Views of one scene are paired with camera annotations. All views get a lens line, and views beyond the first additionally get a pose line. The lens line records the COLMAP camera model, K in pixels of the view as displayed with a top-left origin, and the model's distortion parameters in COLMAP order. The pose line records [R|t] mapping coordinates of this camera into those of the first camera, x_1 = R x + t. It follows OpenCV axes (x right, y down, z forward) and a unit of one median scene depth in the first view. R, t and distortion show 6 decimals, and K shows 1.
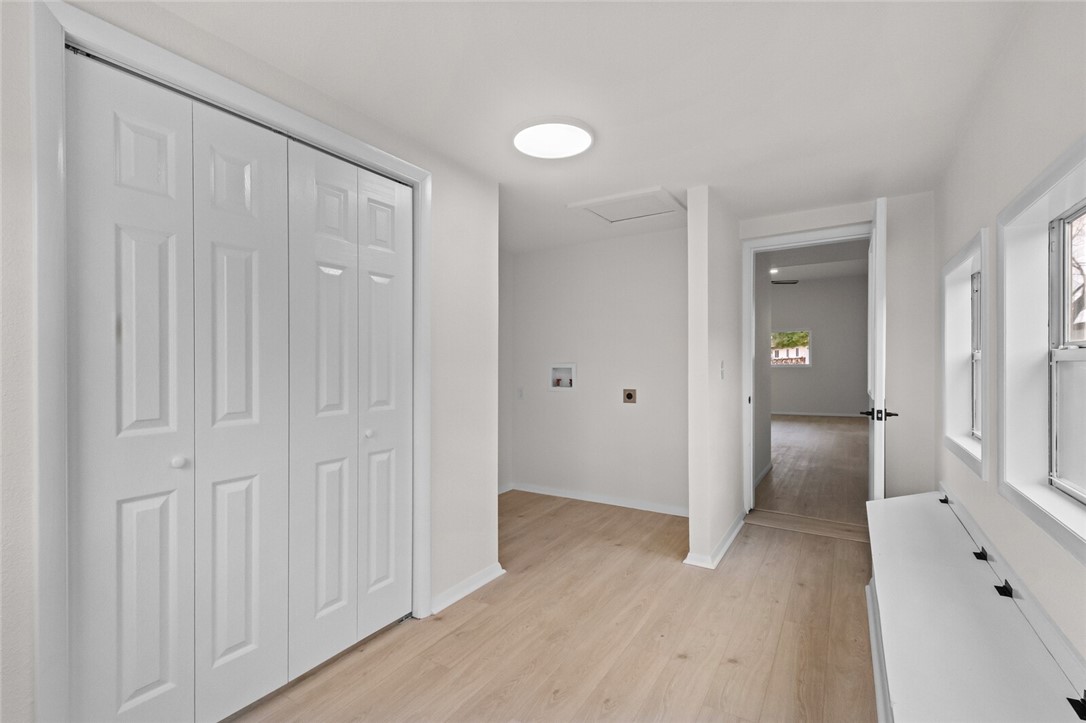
lens RADIAL K [[488.2, 0, 542.2], [0, 488.2, 349.6], [0, 0, 1]] dist [0.001252, -0.000621]
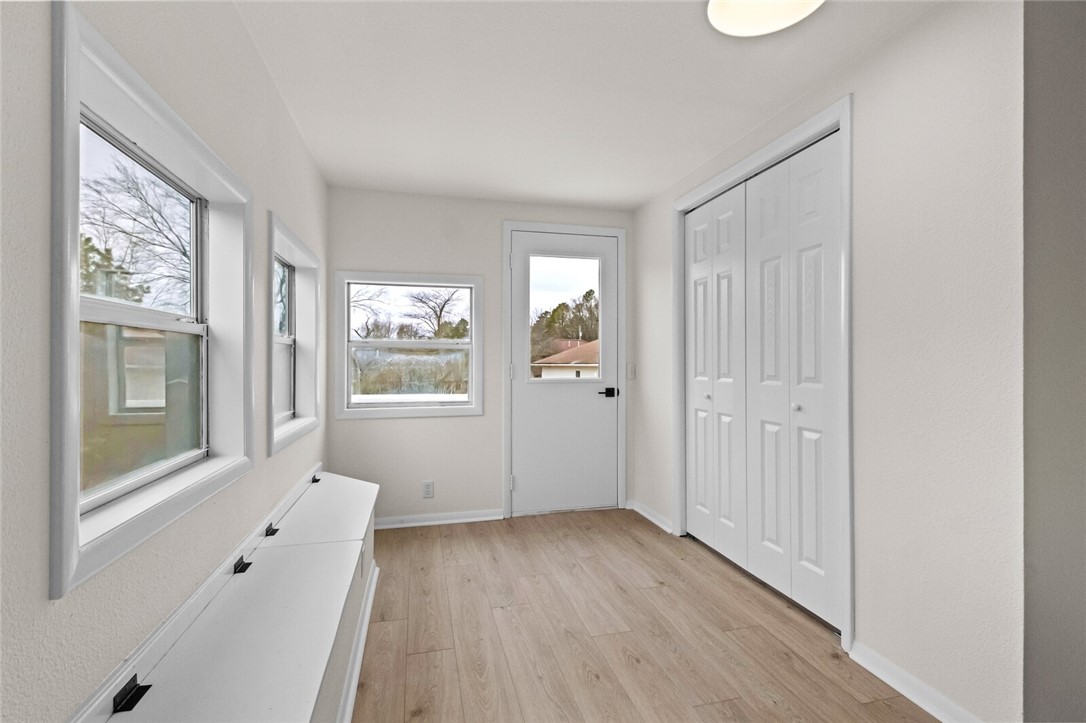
lens RADIAL K [[488.2, 0, 542.2], [0, 488.2, 349.6], [0, 0, 1]] dist [0.001252, -0.000621]
pose [[-0.687204, -0.006797, -0.726432, 0.809097], [0.024106, 0.999192, -0.032153, 0.075556], [0.726064, -0.039607, -0.686485, 1.409370]]
